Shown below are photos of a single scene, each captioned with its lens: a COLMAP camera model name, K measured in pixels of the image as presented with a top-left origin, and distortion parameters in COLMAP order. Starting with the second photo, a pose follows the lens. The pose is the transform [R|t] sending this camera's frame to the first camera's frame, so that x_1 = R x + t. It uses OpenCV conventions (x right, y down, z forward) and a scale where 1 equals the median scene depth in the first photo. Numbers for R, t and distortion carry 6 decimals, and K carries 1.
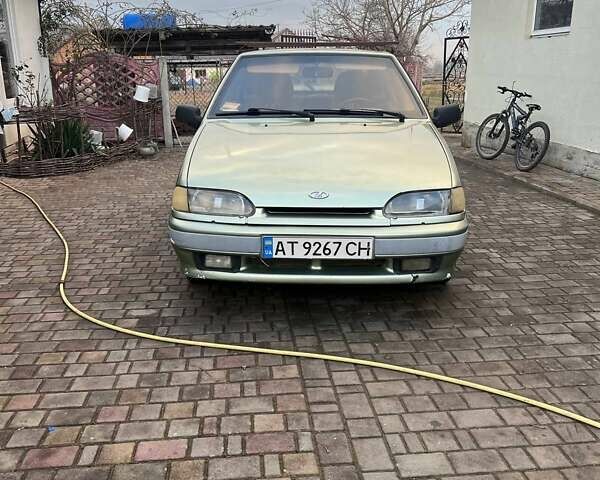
lens RADIAL K [[605.5, 0, 298.2], [0, 605.5, 247.4], [0, 0, 1]] dist [0.083174, -0.162937]
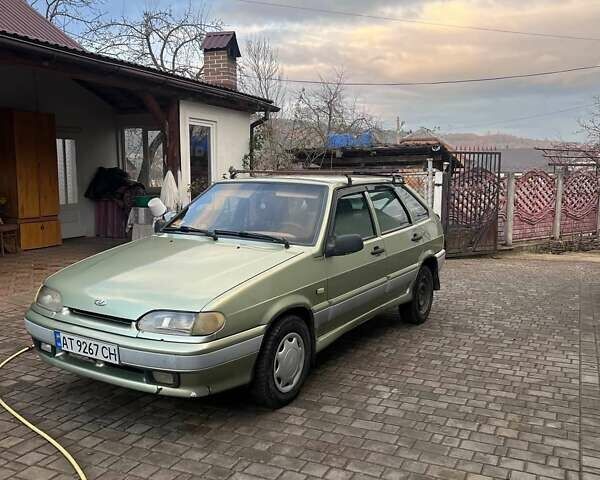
lens RADIAL K [[605.5, 0, 298.2], [0, 605.5, 247.4], [0, 0, 1]] dist [0.083174, -0.162937]
pose [[0.859024, 0.079709, -0.505692, 0.854582], [-0.160150, 0.980066, -0.117567, -0.101434], [0.486241, 0.181979, 0.854666, 0.127636]]
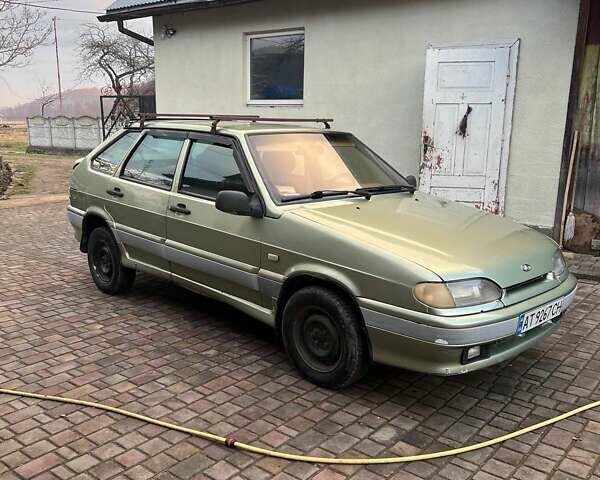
lens RADIAL K [[605.5, 0, 298.2], [0, 605.5, 247.4], [0, 0, 1]] dist [0.083174, -0.162937]
pose [[0.695100, -0.131521, 0.706780, -0.921911], [0.182718, 0.983160, 0.003252, -0.180278], [-0.695306, 0.126881, 0.707426, 0.438710]]
